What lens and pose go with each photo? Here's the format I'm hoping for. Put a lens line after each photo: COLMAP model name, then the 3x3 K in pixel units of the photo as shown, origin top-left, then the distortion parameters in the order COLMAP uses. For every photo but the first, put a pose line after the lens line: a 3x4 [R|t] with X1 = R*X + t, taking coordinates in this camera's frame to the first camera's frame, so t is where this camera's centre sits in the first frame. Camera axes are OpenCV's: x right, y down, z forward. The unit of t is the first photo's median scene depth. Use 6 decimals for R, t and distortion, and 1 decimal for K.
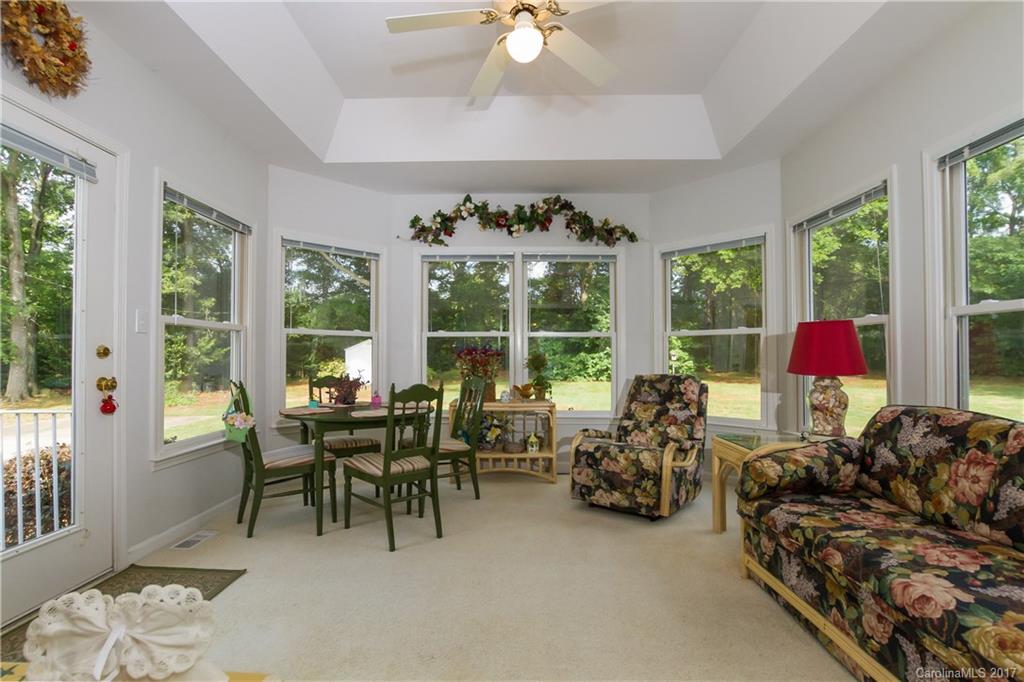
lens RADIAL K [[472.9, 0, 509.3], [0, 472.9, 347.8], [0, 0, 1]] dist [-0.015411, 0.002429]
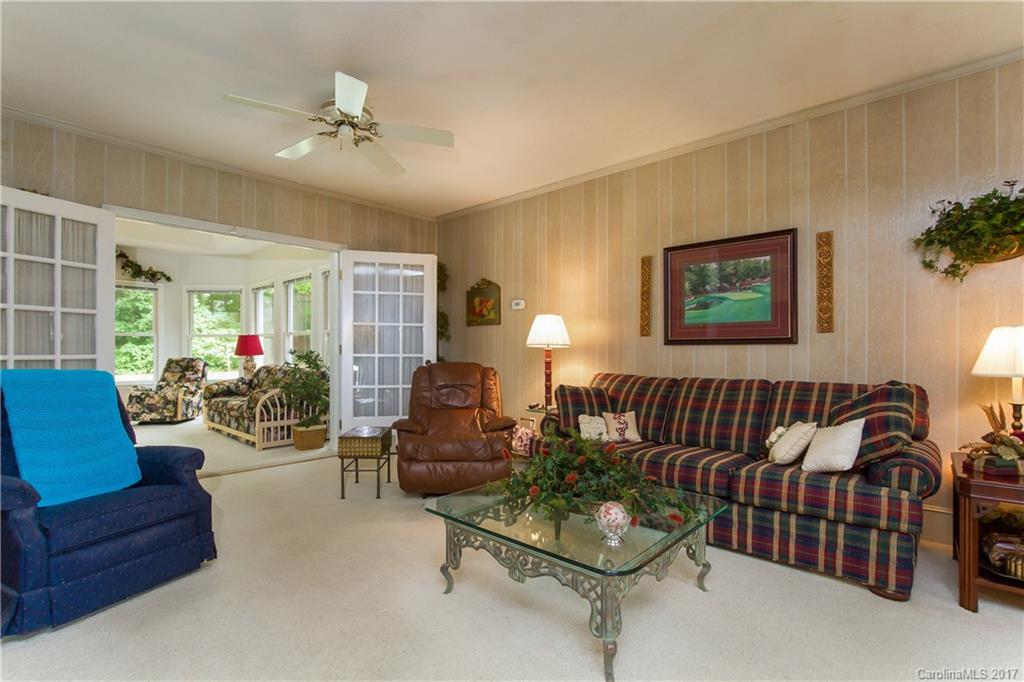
lens RADIAL K [[472.9, 0, 482.7], [0, 472.9, 350.3], [0, 0, 1]] dist [-0.015411, 0.002429]
pose [[0.695358, 0.001707, 0.718662, -0.366160], [-0.018236, 0.999717, 0.015269, -0.043288], [-0.718432, -0.023723, 0.695192, -2.146739]]
